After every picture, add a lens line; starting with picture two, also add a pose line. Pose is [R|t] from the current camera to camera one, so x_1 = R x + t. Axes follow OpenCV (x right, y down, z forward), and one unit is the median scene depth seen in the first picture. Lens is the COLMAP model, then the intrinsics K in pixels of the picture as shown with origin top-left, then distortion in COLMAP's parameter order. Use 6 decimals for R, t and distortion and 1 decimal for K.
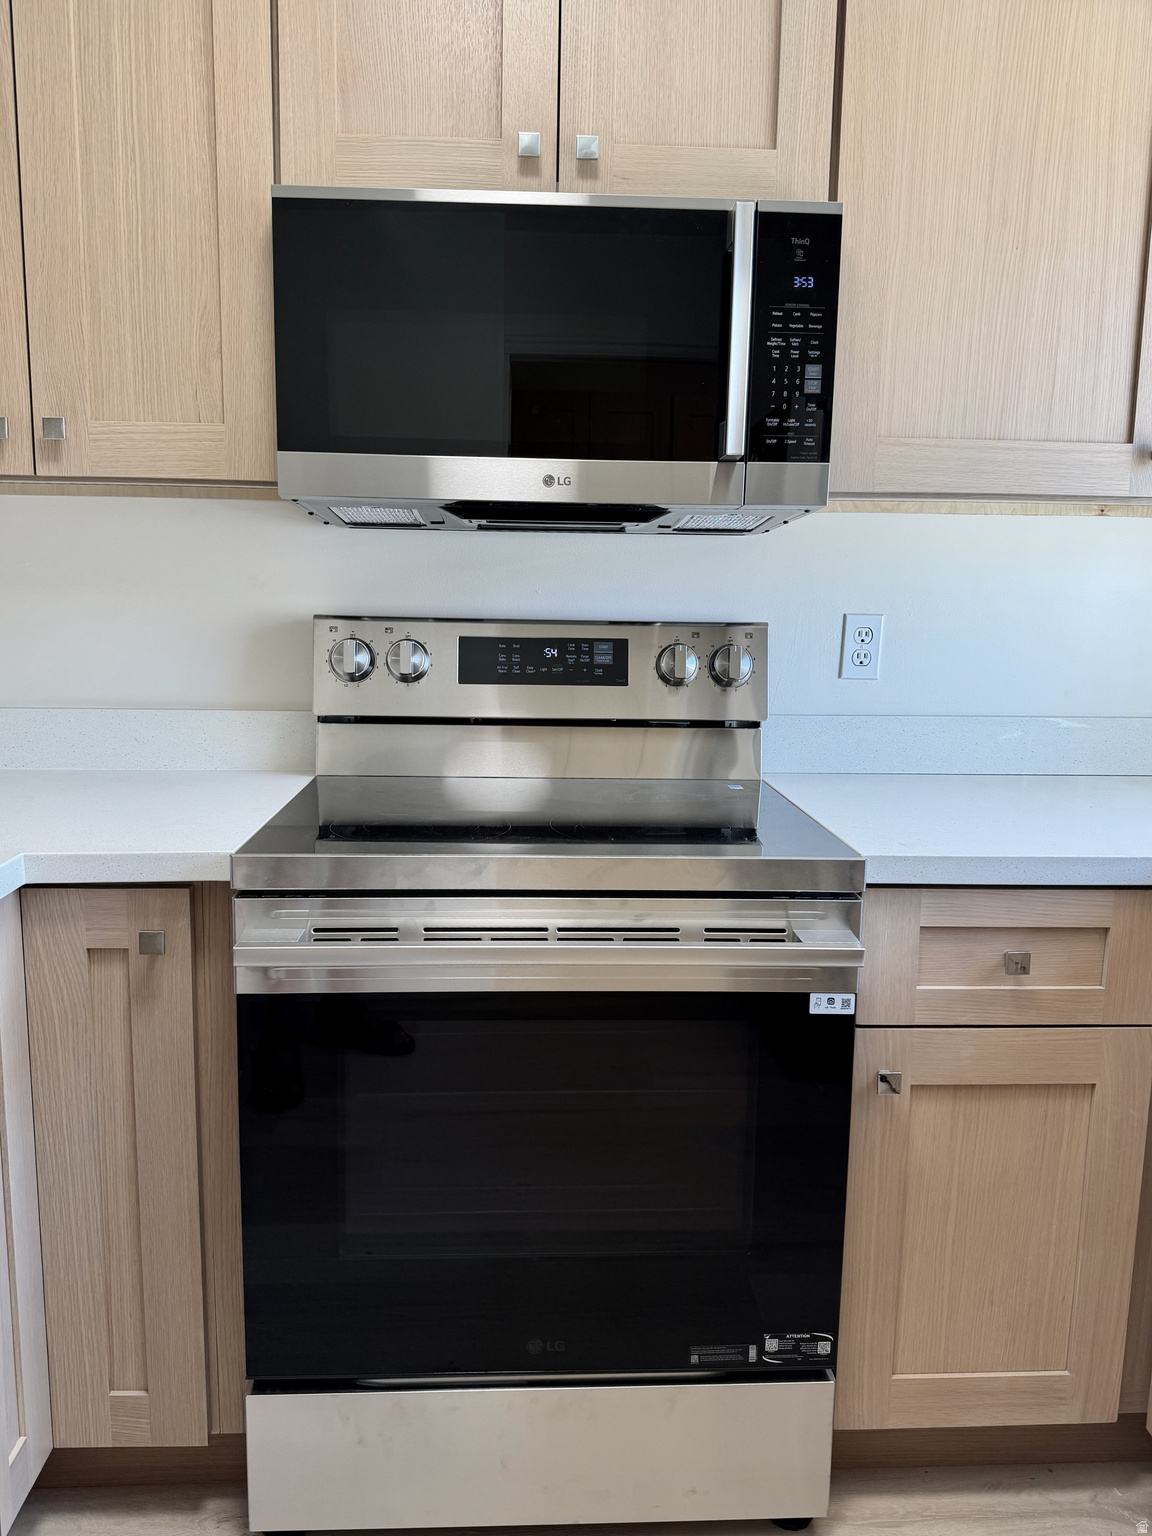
lens RADIAL K [[1177.6, 0, 585.3], [0, 1177.6, 772.9], [0, 0, 1]] dist [0.029111, -0.046633]
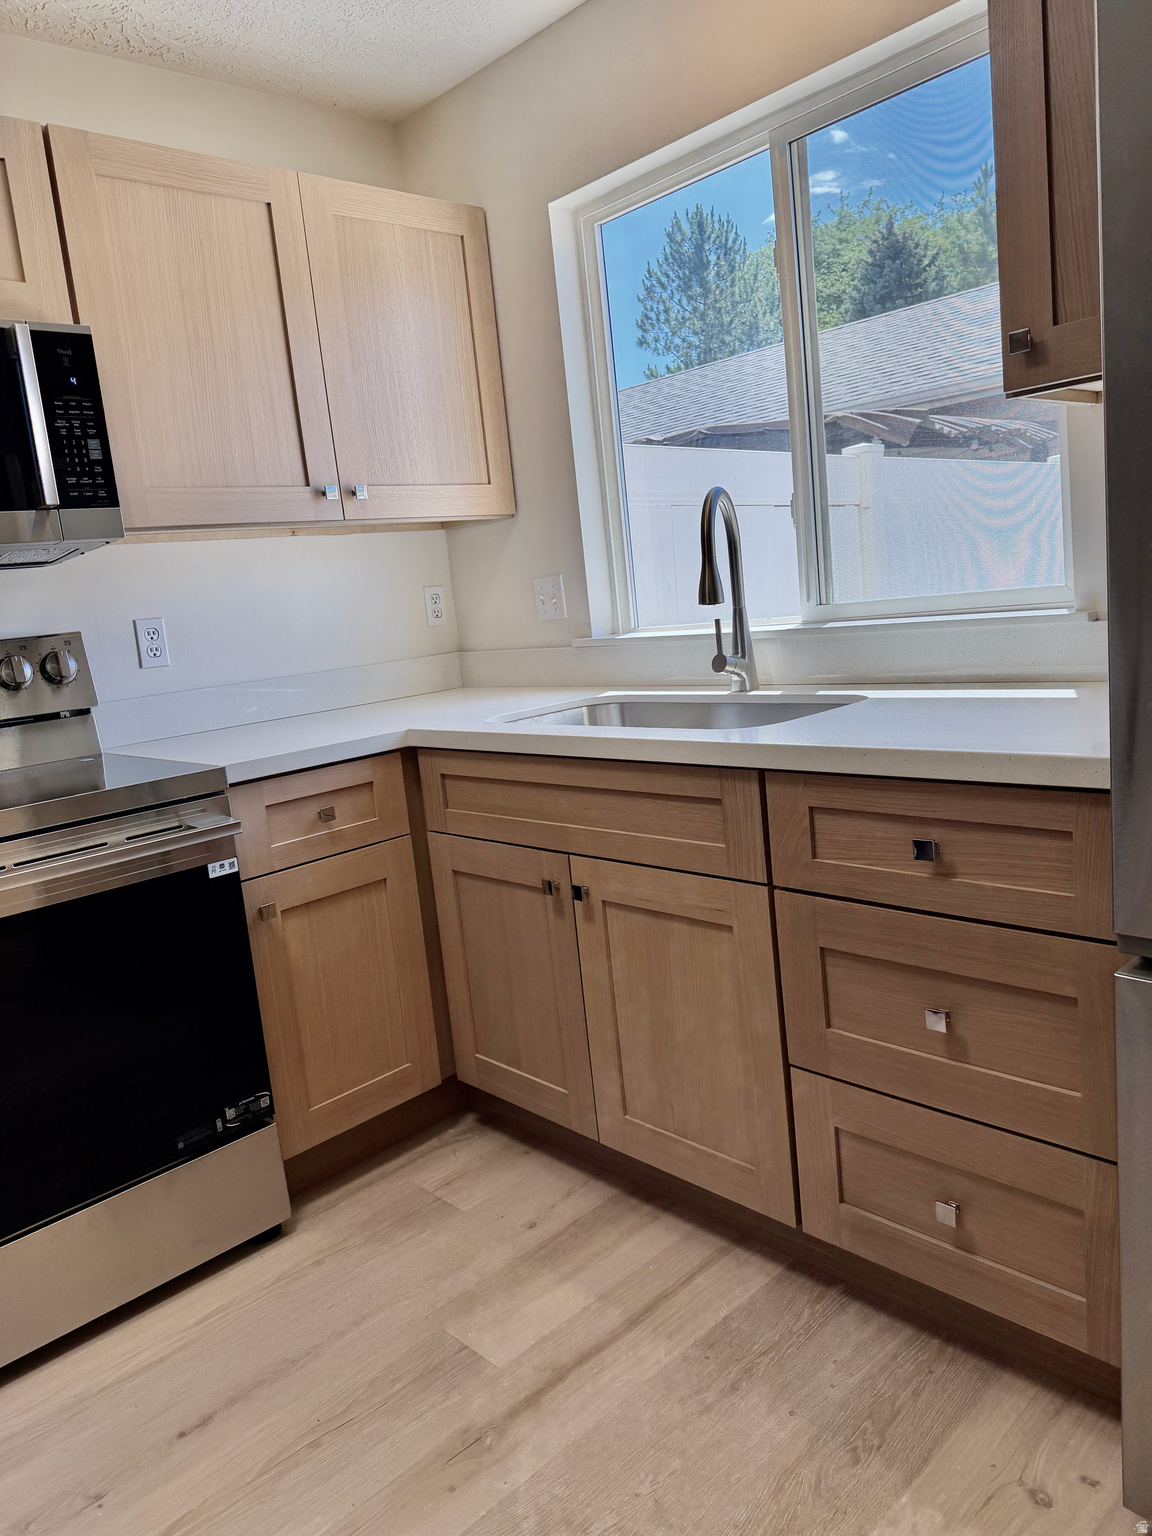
lens RADIAL K [[1086.9, 0, 582.3], [0, 1086.9, 760.0], [0, 0, 1]] dist [0.032840, -0.039760]
pose [[0.753219, -0.196575, 0.627710, -0.255708], [0.212849, 0.975796, 0.050174, 0.082053], [-0.622380, 0.095816, 0.776829, -0.324548]]
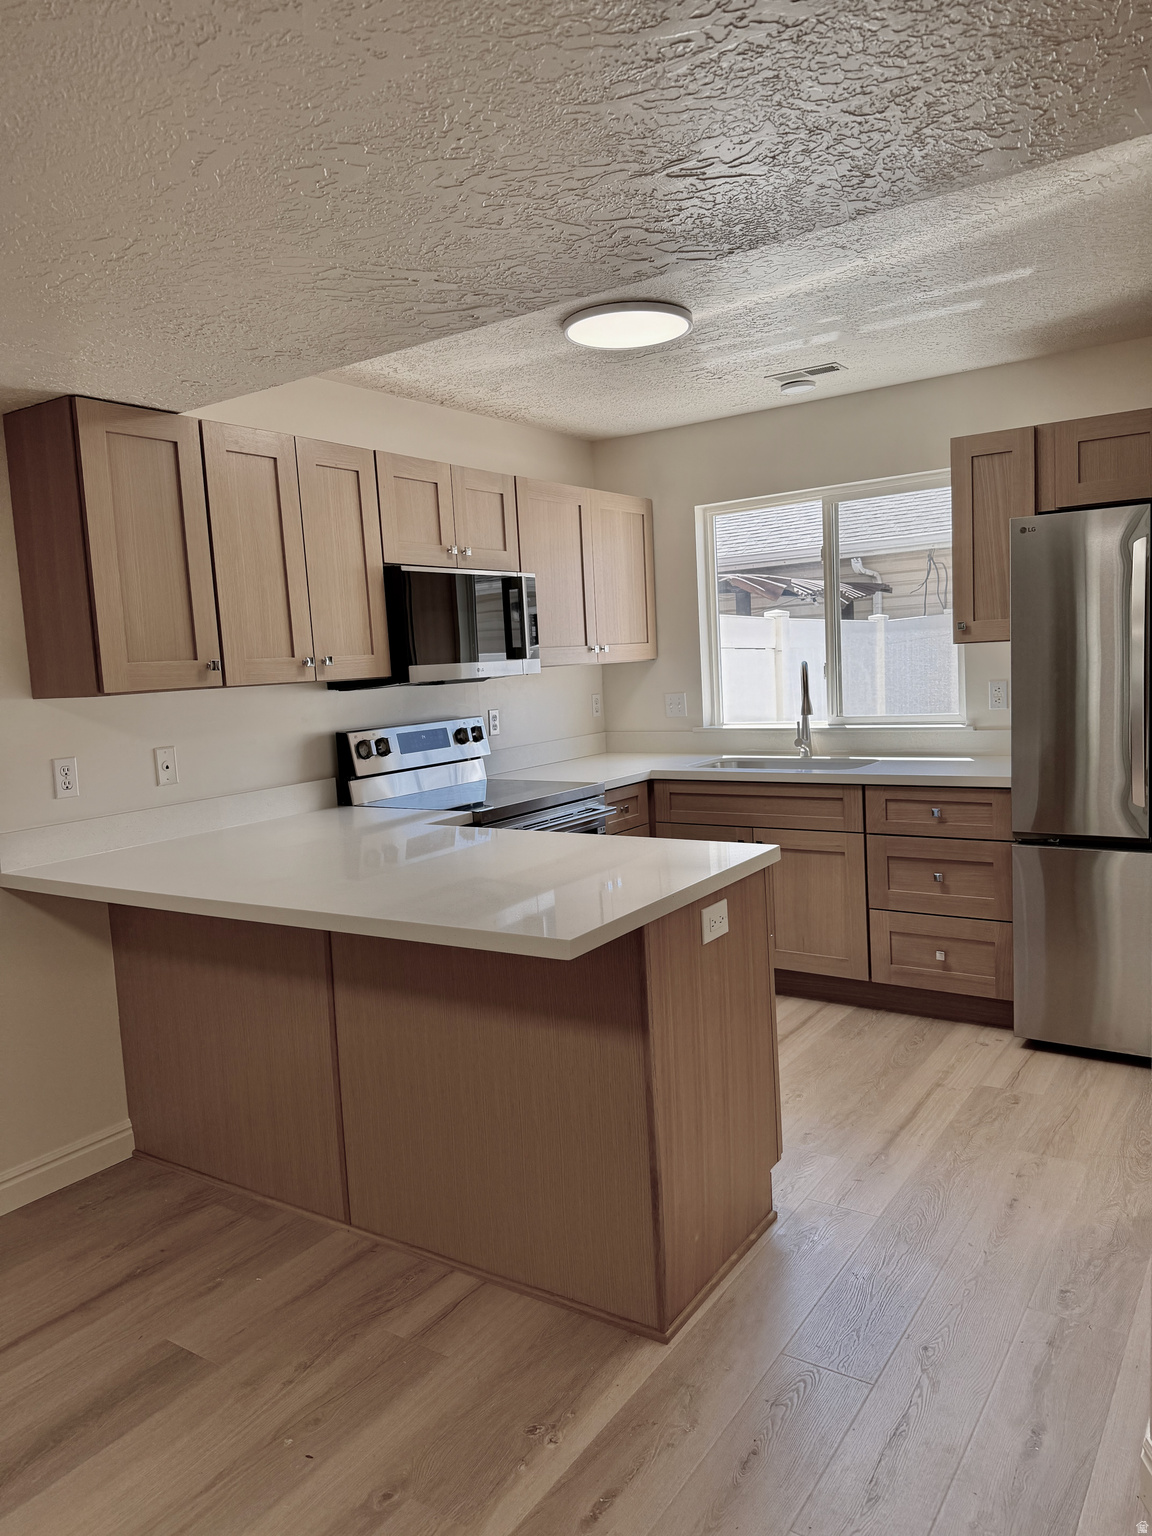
lens RADIAL K [[1086.9, 0, 559.0], [0, 1086.9, 760.5], [0, 0, 1]] dist [0.032840, -0.039760]
pose [[0.609541, -0.128763, 0.782227, -1.895368], [0.185533, 0.982488, 0.017155, -0.052545], [-0.770738, 0.134672, 0.622757, -0.674284]]
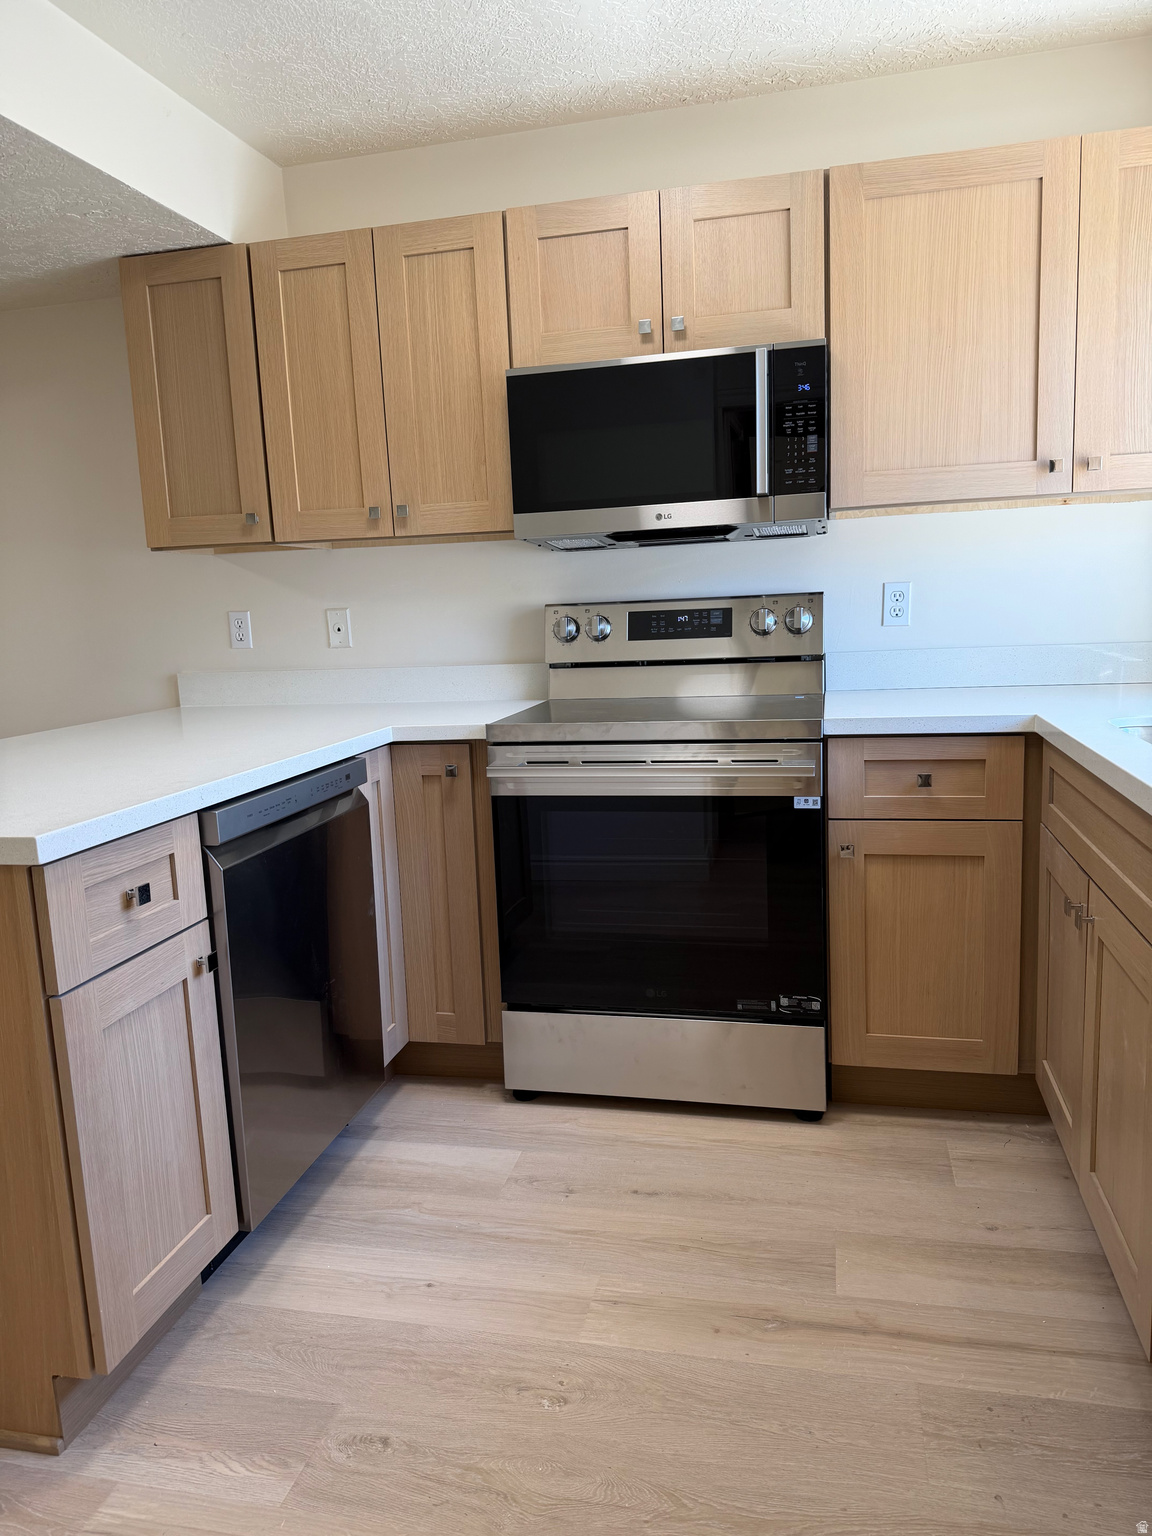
lens RADIAL K [[1086.9, 0, 573.7], [0, 1086.9, 773.5], [0, 0, 1]] dist [0.032840, -0.039760]
pose [[0.958686, -0.015031, -0.284070, 0.300854], [0.016867, 0.999850, 0.004018, 0.124797], [0.283966, -0.008644, 0.958795, -0.592122]]
